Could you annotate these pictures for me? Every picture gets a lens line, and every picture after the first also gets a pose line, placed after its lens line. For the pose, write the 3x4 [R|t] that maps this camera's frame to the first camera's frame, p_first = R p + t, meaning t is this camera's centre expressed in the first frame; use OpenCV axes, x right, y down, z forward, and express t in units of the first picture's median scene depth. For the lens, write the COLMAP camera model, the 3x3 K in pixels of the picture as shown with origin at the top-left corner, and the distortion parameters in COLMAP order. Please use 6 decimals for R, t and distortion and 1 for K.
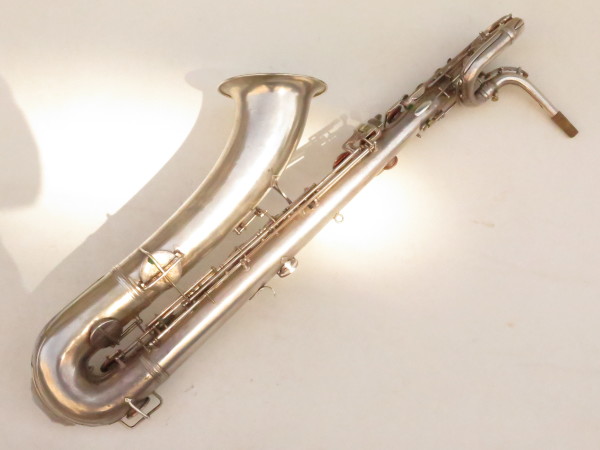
lens RADIAL K [[677.1, 0, 300.0], [0, 677.1, 225.0], [0, 0, 1]] dist [-0.020545, -0.009925]
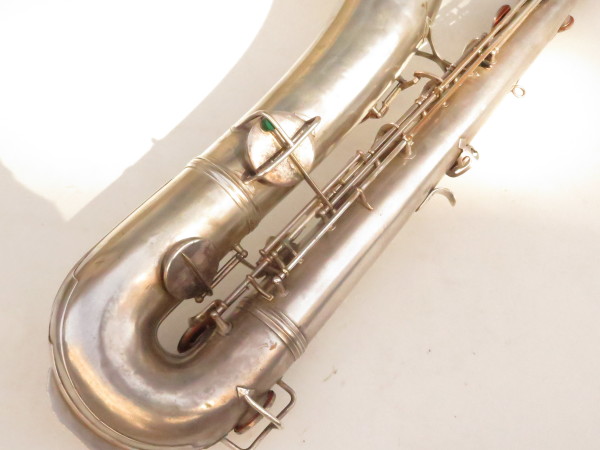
lens RADIAL K [[584.2, 0, 300.0], [0, 584.2, 225.0], [0, 0, 1]] dist [0.006665, 0.005490]
pose [[0.992794, -0.088229, 0.081086, -0.228855], [0.100300, 0.982100, -0.159434, 0.202852], [-0.065568, 0.166418, 0.983873, 0.516282]]
